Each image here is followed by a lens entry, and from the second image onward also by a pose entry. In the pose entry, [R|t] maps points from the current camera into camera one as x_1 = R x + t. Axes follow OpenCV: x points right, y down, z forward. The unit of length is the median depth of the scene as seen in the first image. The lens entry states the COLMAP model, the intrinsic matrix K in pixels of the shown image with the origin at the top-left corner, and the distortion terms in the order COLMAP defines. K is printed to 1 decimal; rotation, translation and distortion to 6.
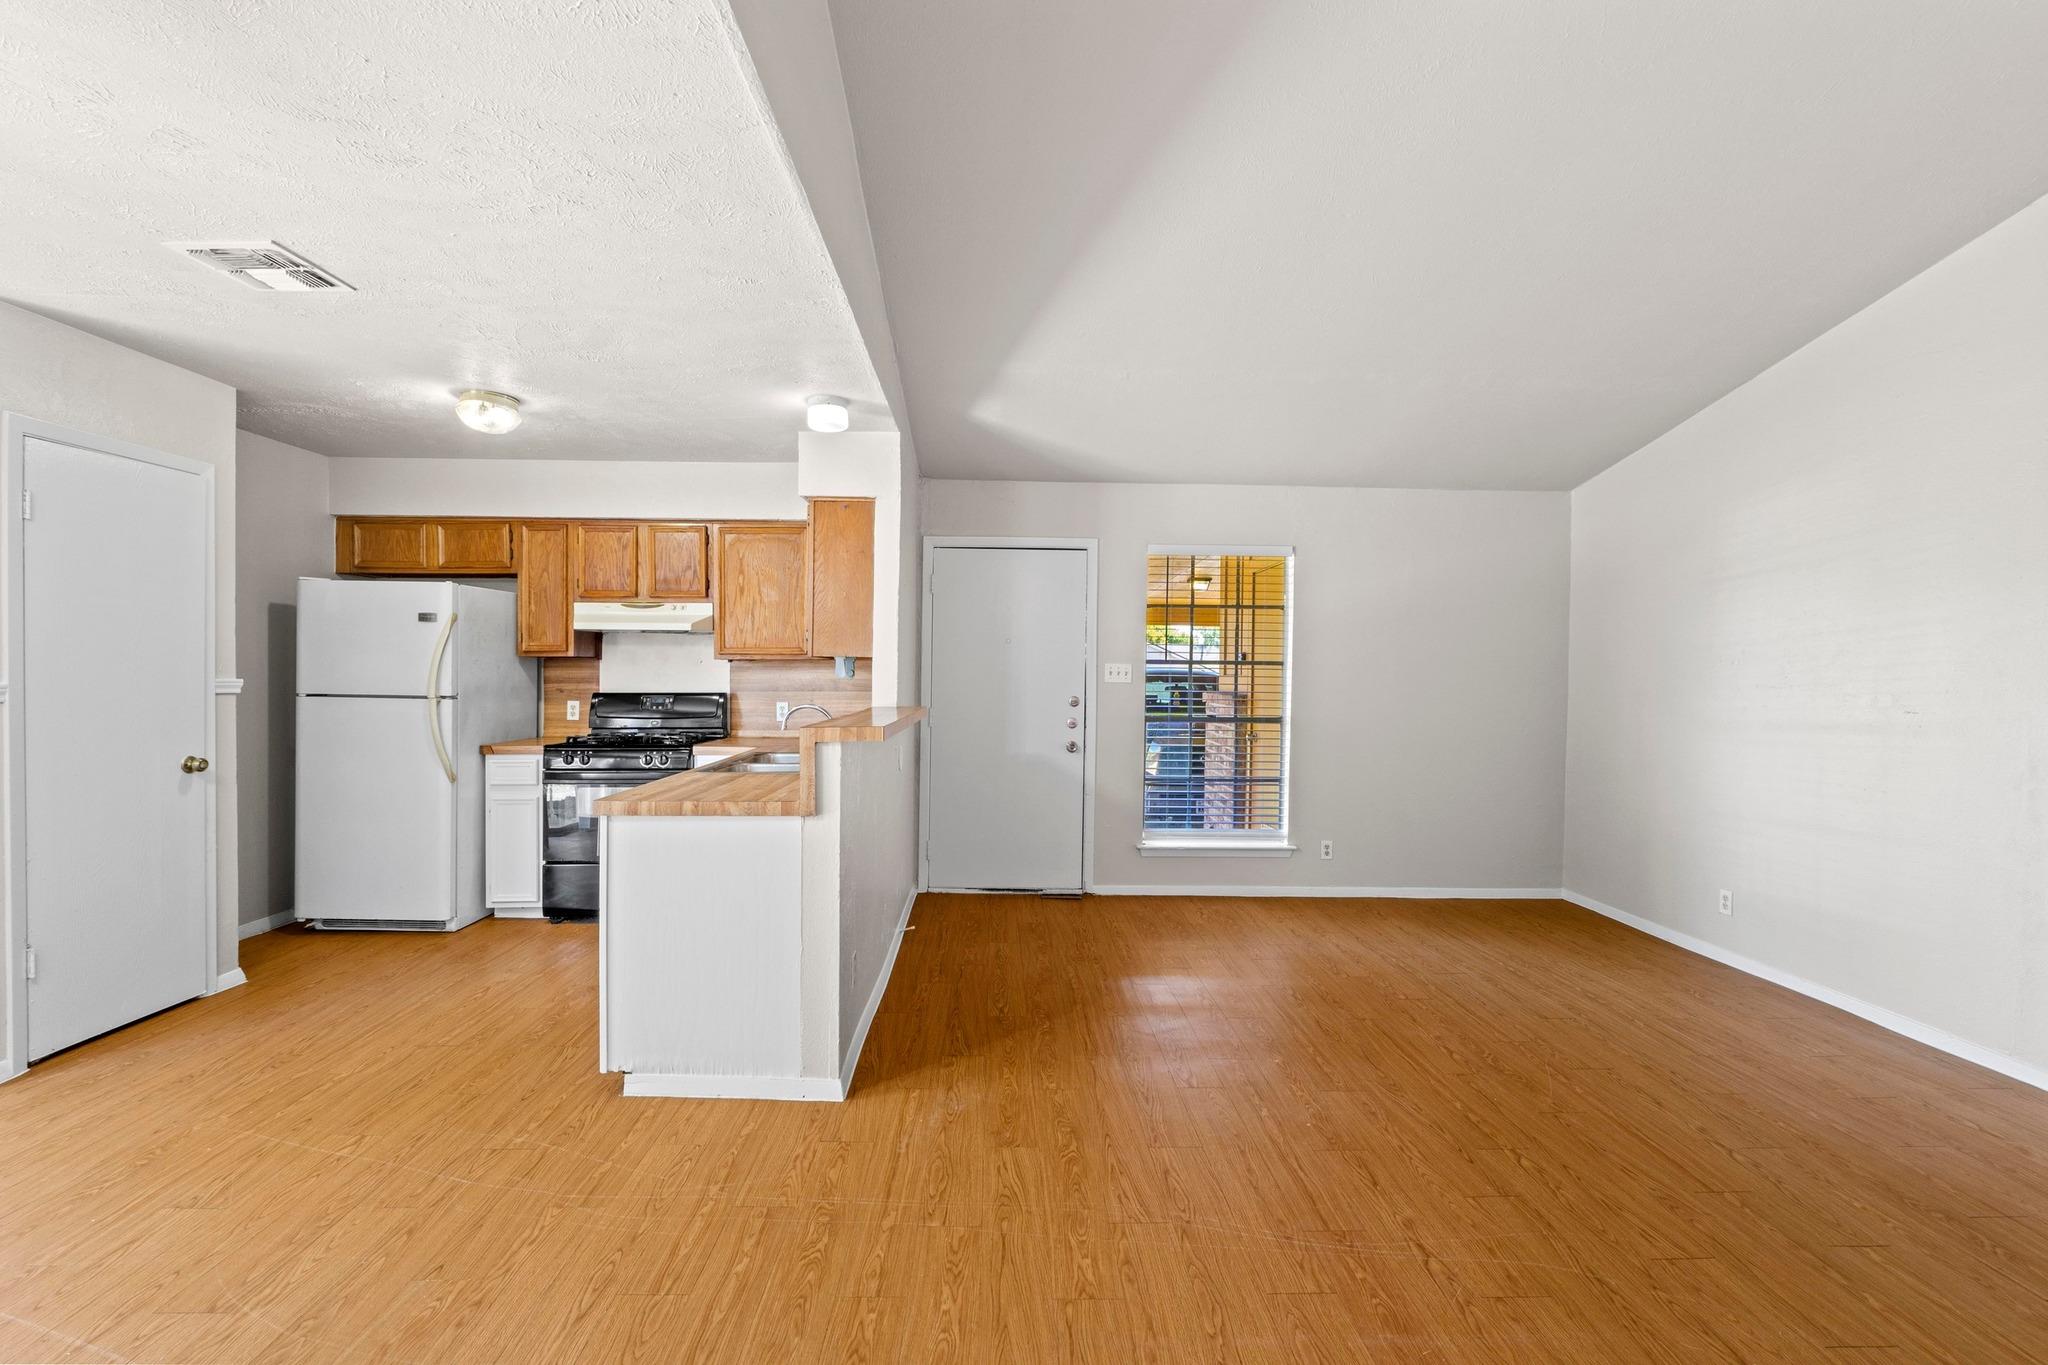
lens RADIAL K [[866.3, 0, 1020.2], [0, 866.3, 679.2], [0, 0, 1]] dist [-0.006054, -0.000404]
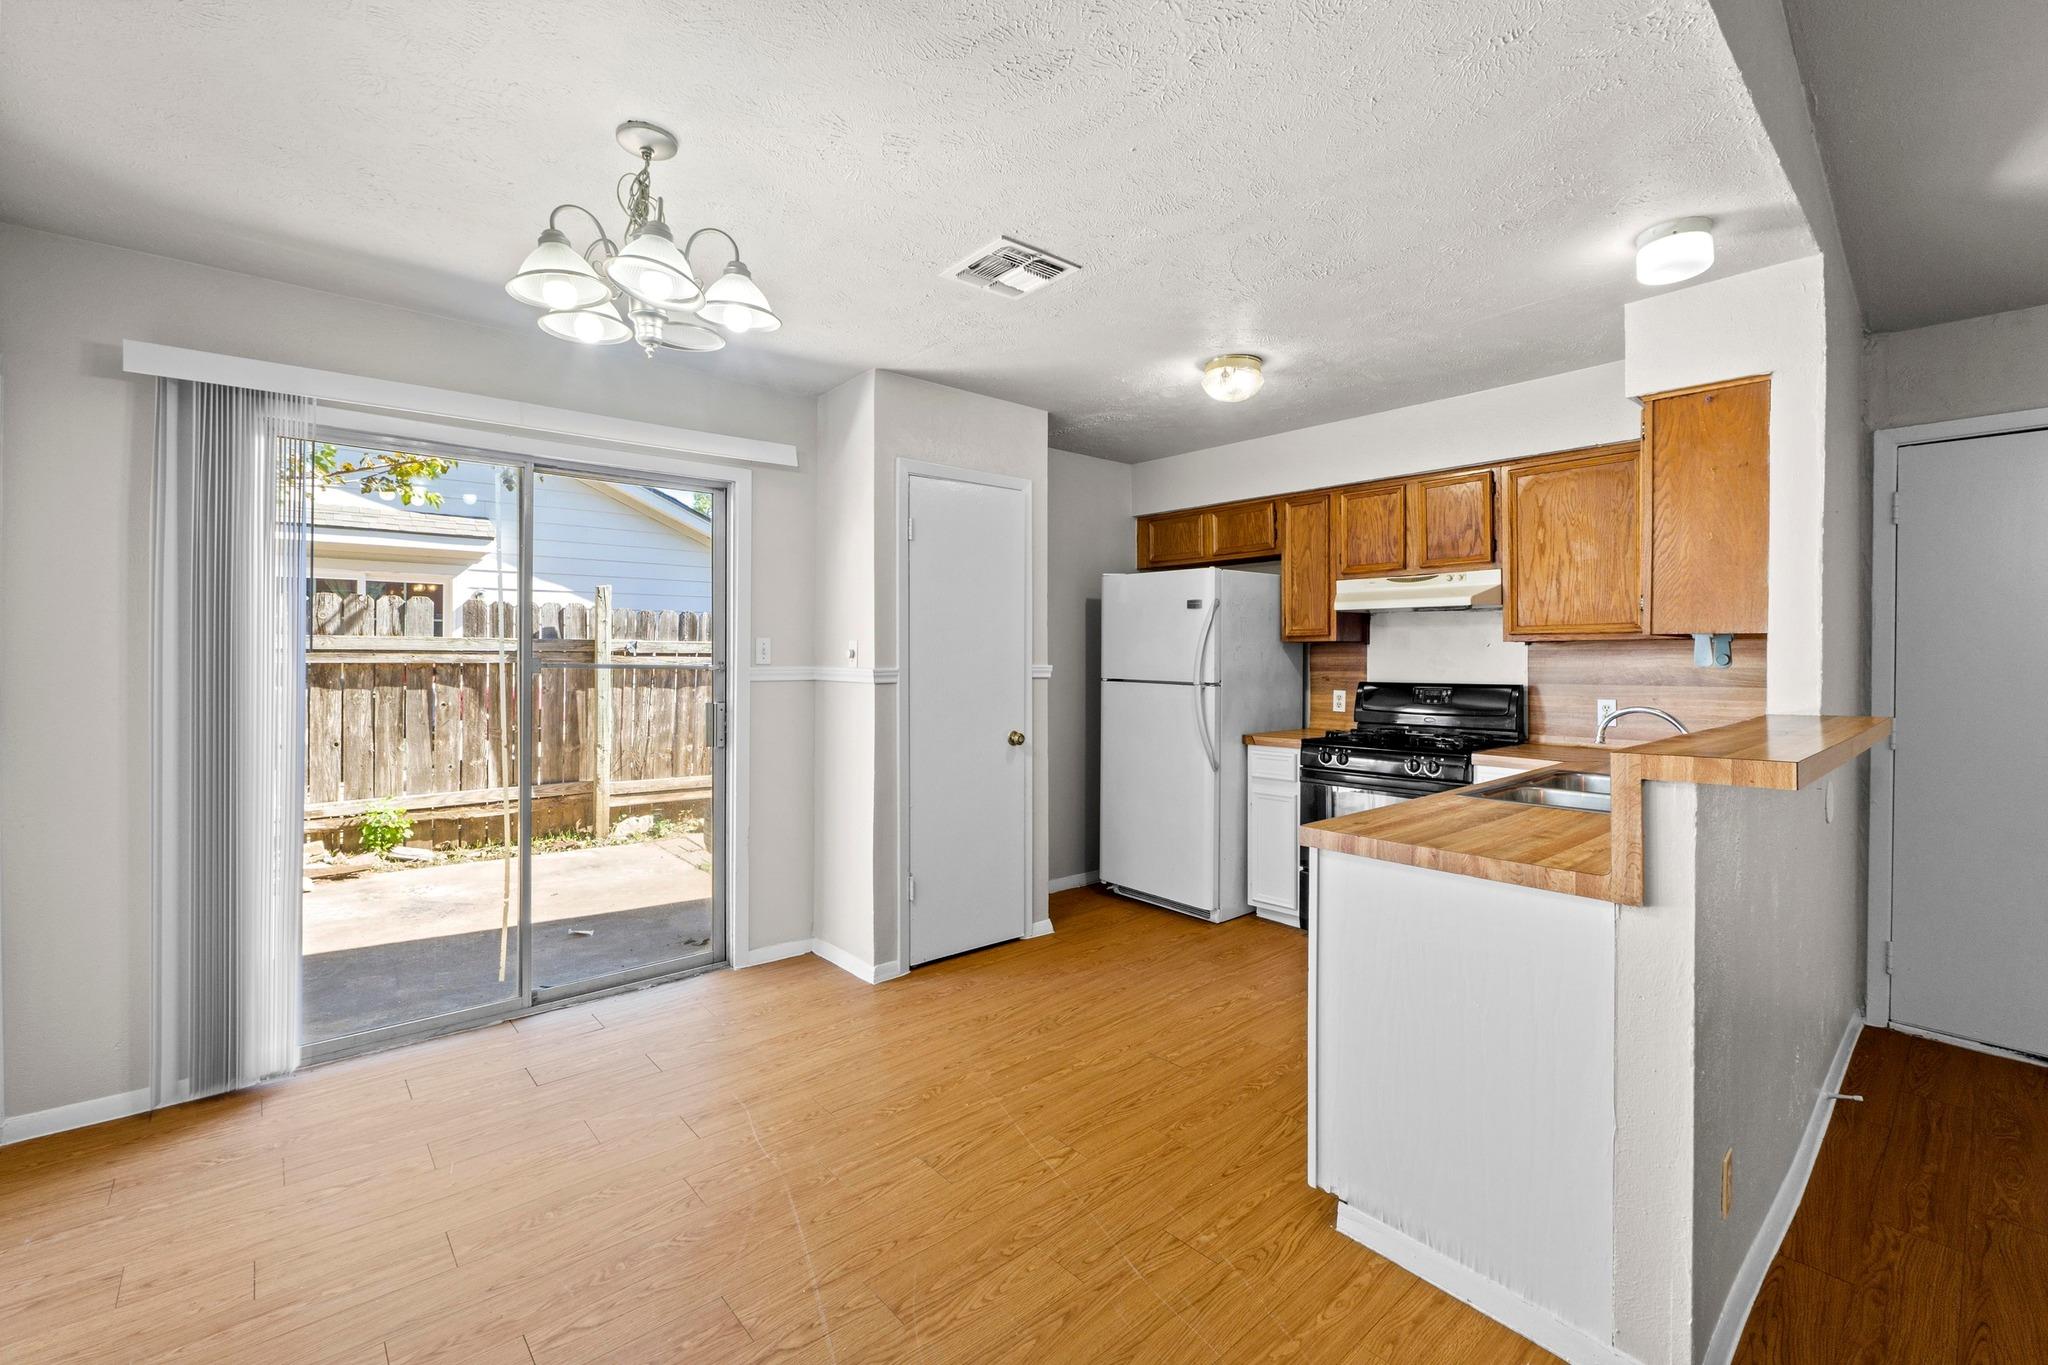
lens RADIAL K [[876.4, 0, 1020.4], [0, 876.4, 653.8], [0, 0, 1]] dist [-0.007223, 0.001177]
pose [[0.639812, -0.005853, -0.768509, -0.033920], [-0.004136, 0.999930, -0.011059, -0.001865], [0.768520, 0.010255, 0.639744, 0.194771]]
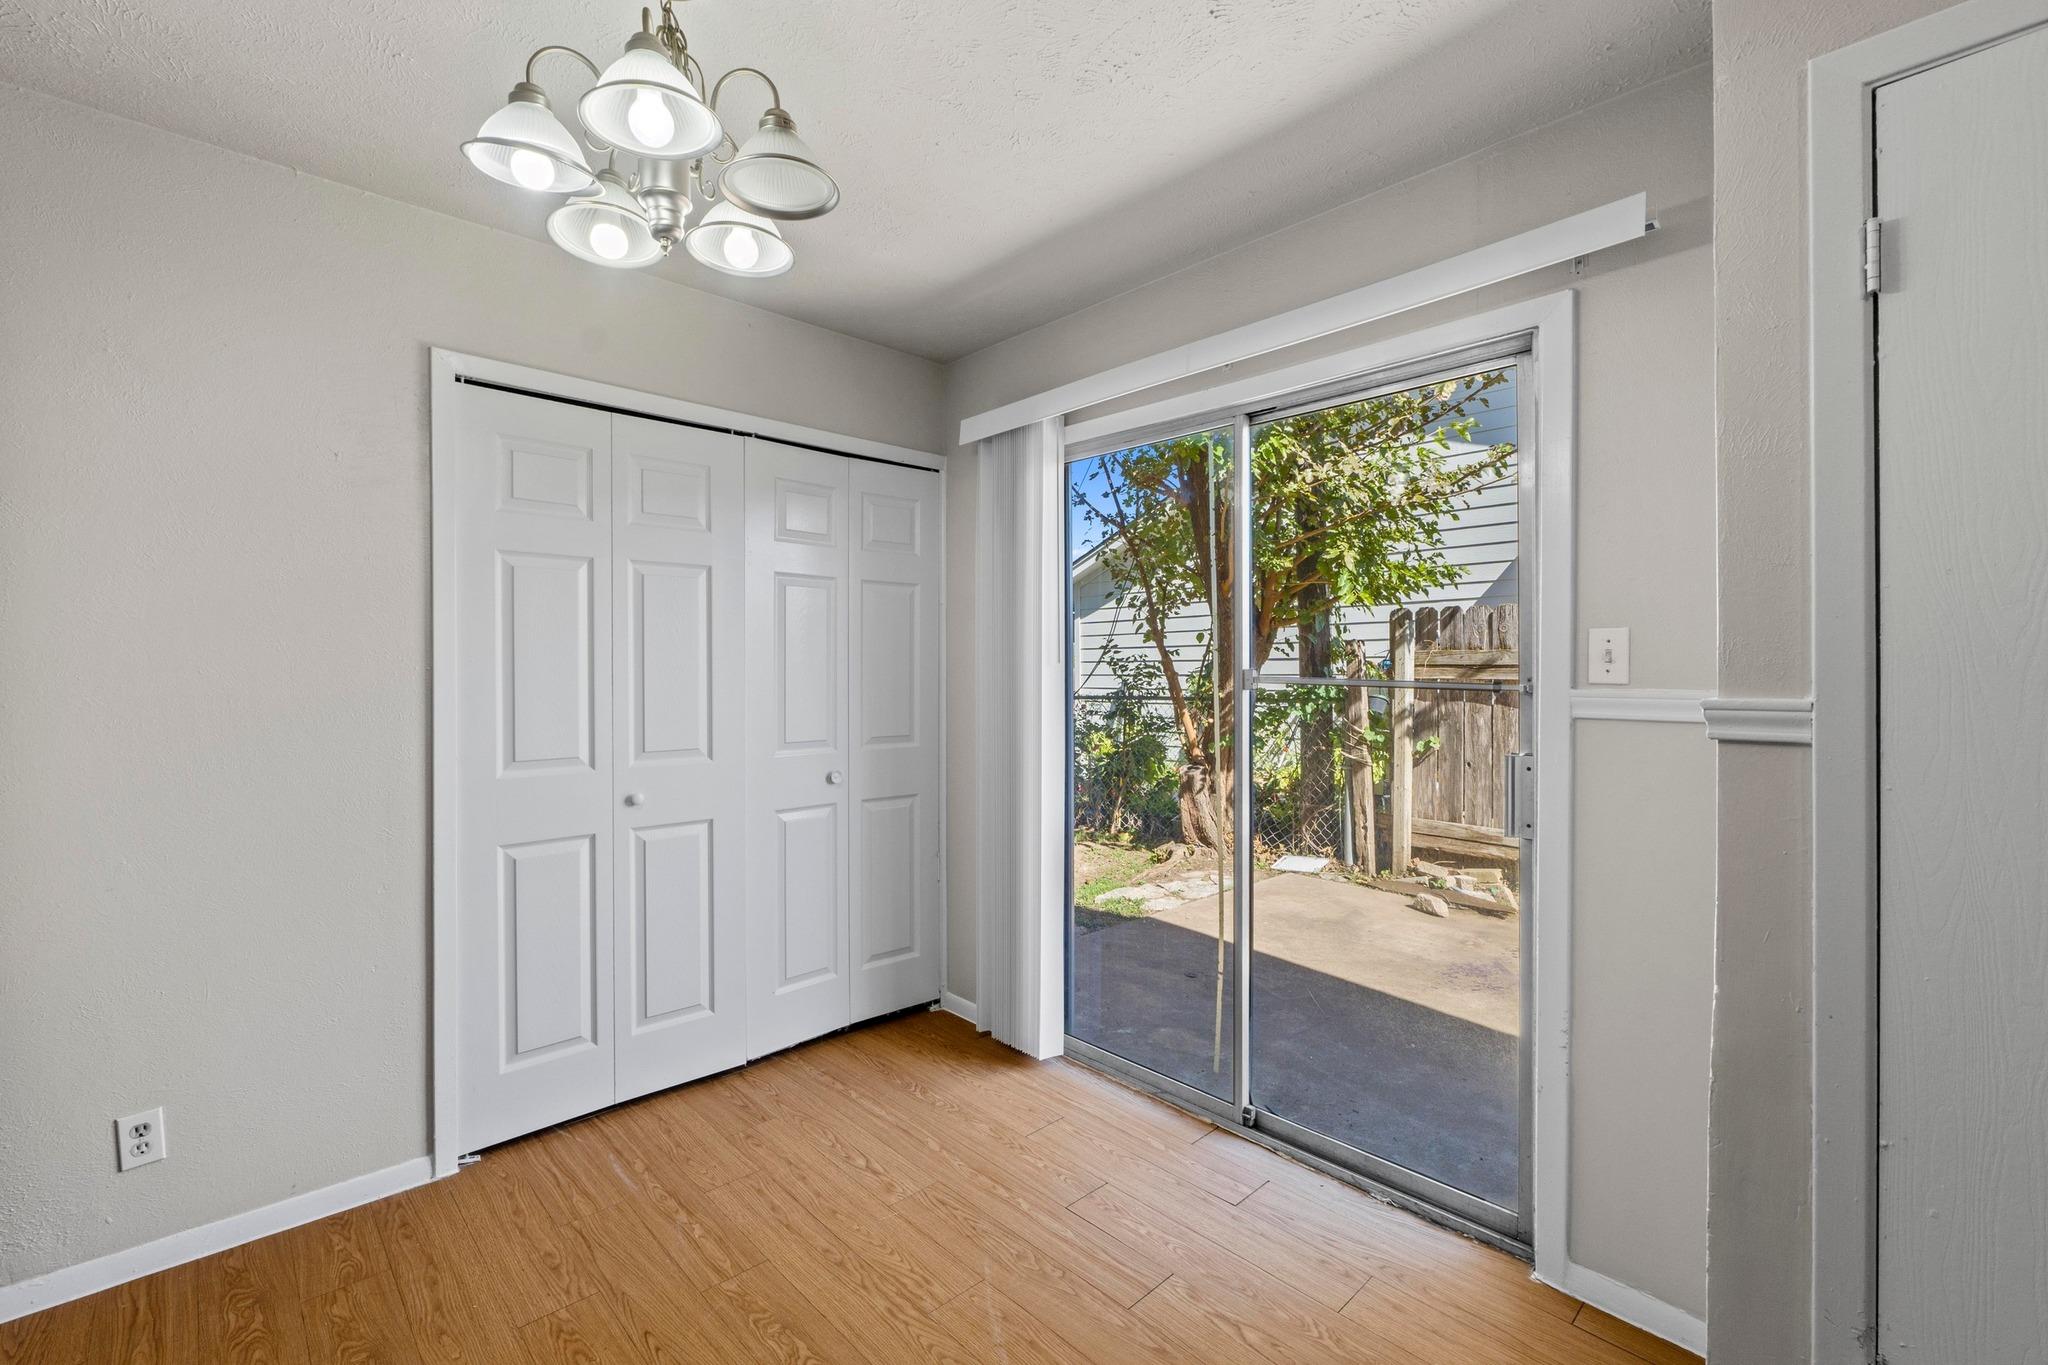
lens RADIAL K [[879.7, 0, 1023.1], [0, 879.7, 644.6], [0, 0, 1]] dist [-0.003078, -0.000655]
pose [[-0.743608, -0.029302, -0.667973, -0.377716], [-0.013796, 0.999499, -0.028487, -0.002248], [0.668473, -0.011967, -0.743640, 0.689452]]
